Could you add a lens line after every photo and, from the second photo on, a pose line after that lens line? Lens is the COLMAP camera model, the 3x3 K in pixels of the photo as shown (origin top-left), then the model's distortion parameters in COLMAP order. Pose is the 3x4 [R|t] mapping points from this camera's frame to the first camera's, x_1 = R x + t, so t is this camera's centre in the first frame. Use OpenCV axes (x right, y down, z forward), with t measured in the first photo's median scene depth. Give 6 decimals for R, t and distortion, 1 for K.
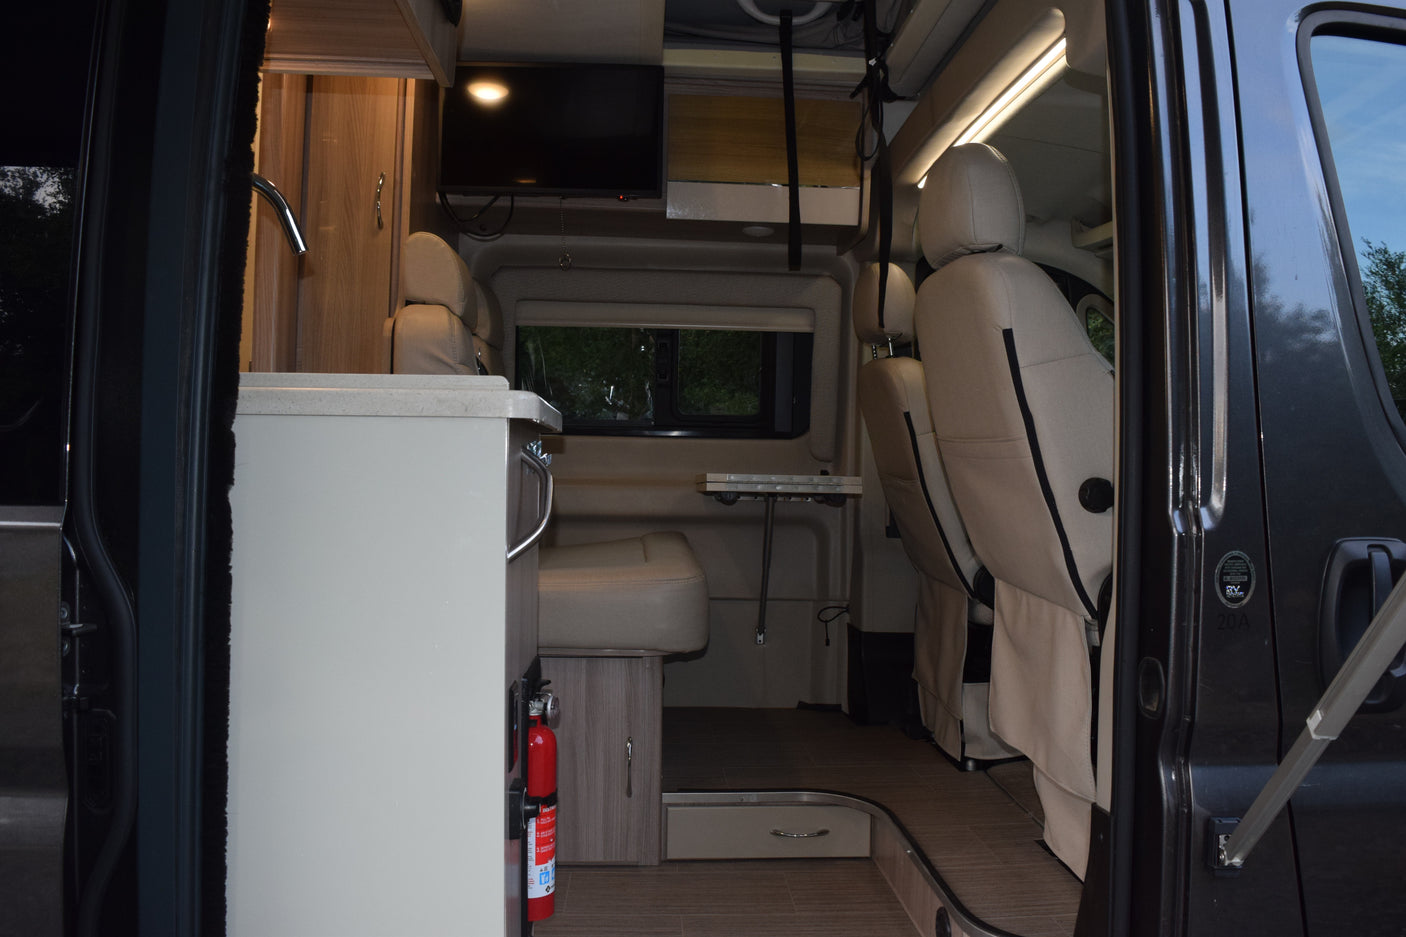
lens RADIAL K [[1110.0, 0, 705.4], [0, 1110.0, 426.9], [0, 0, 1]] dist [-0.090799, 0.002864]
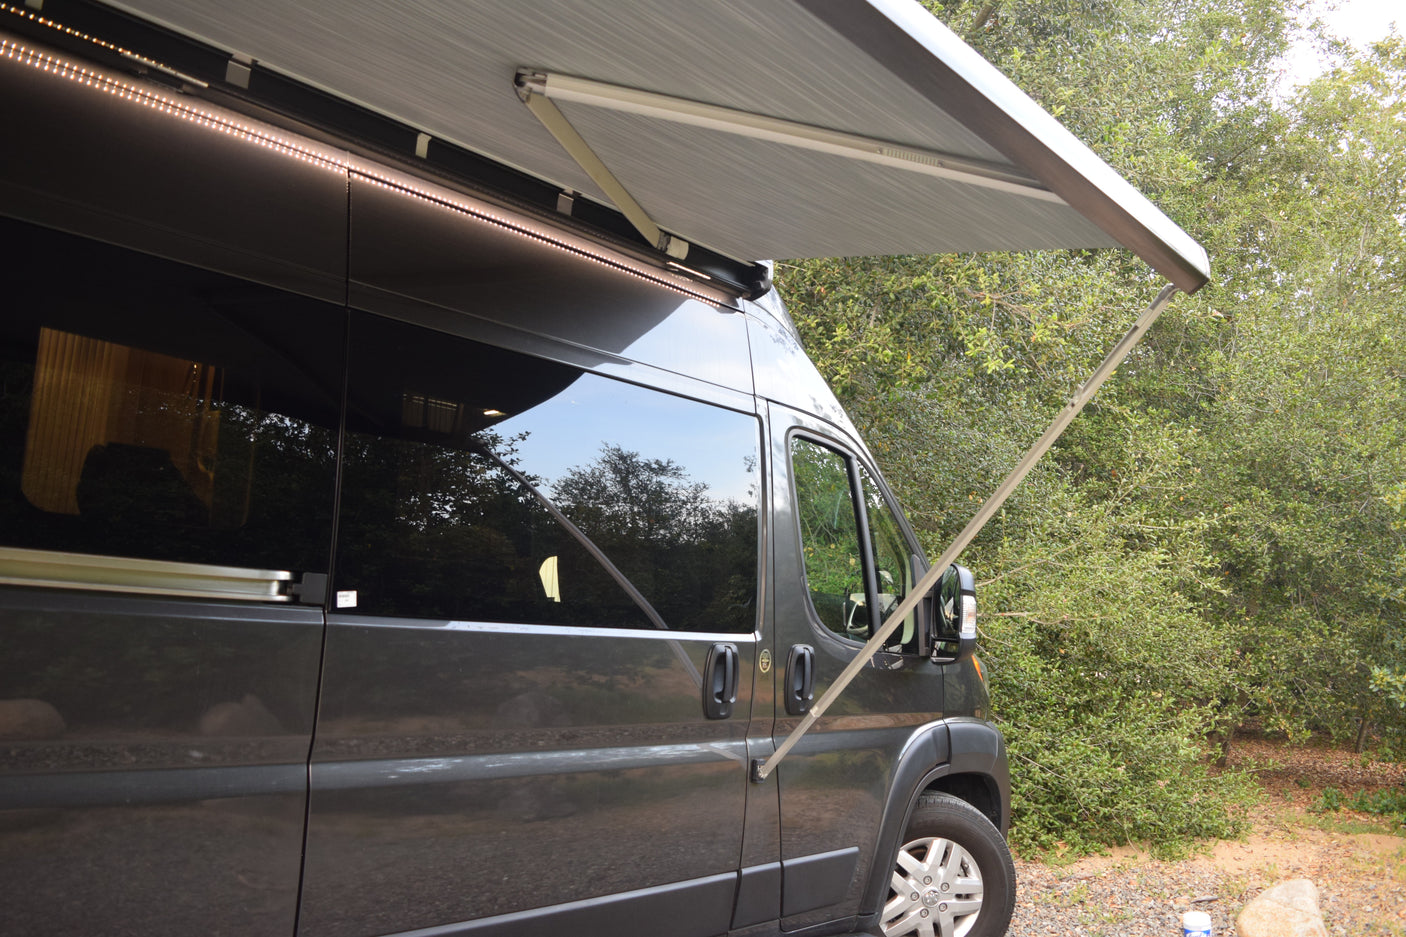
lens RADIAL K [[1110.0, 0, 705.4], [0, 1110.0, 426.9], [0, 0, 1]] dist [-0.090799, 0.002864]
pose [[0.704677, 0.143975, 0.694767, -0.771190], [-0.078081, 0.988985, -0.125750, -0.032140], [-0.705219, 0.034365, 0.708157, -0.381170]]
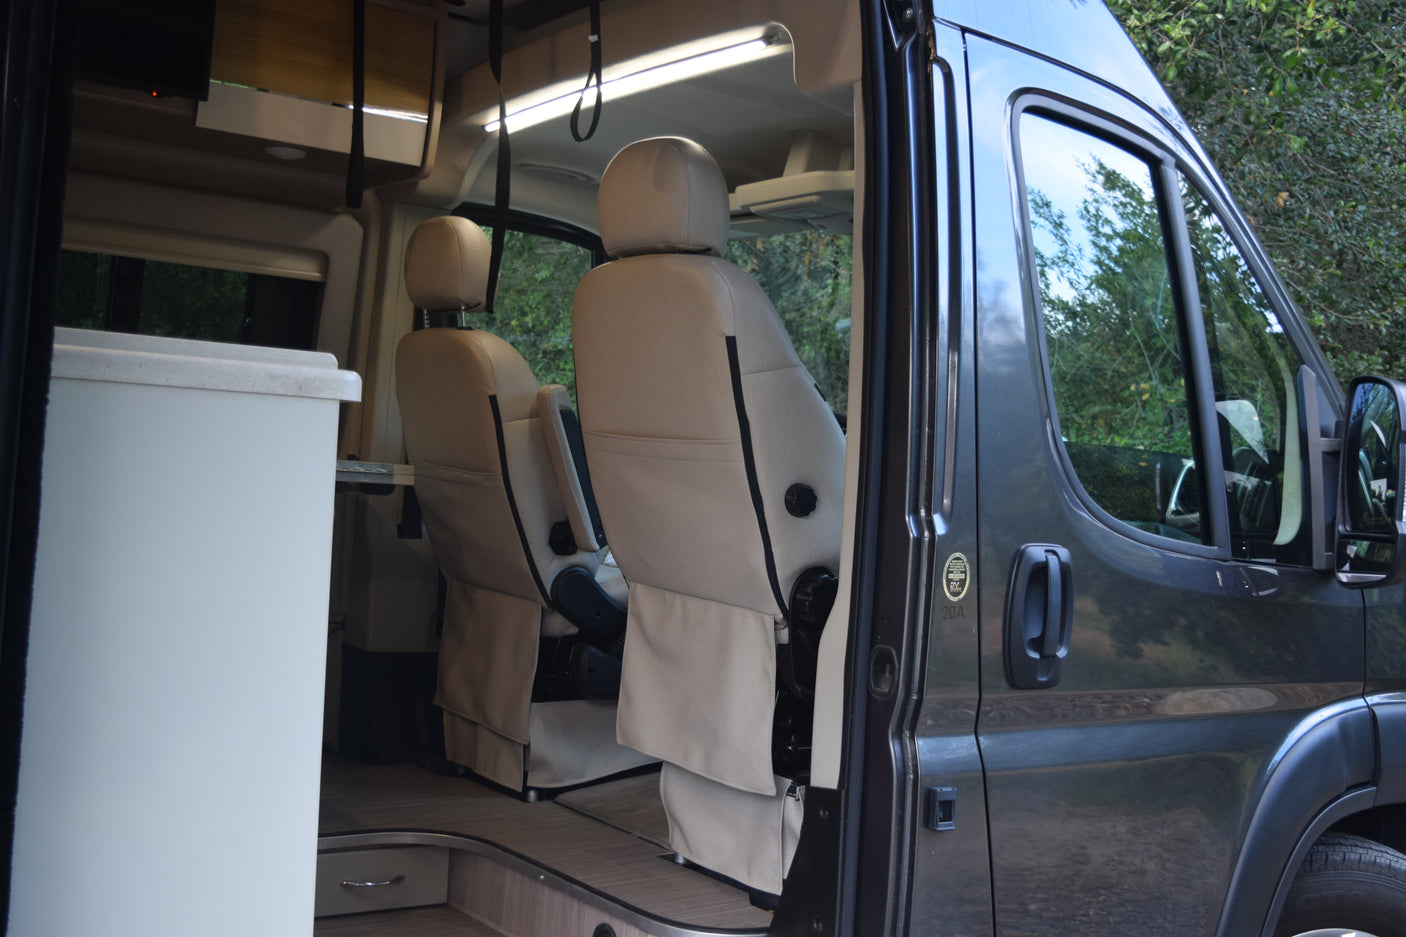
lens RADIAL K [[1619.1, 0, 729.0], [0, 1619.1, 426.1], [0, 0, 1]] dist [-0.016282, -0.031506]
pose [[0.823969, 0.052645, 0.564183, -0.385947], [-0.066620, 0.997770, 0.004192, -0.007631], [-0.562704, -0.041040, 0.825639, -0.166488]]
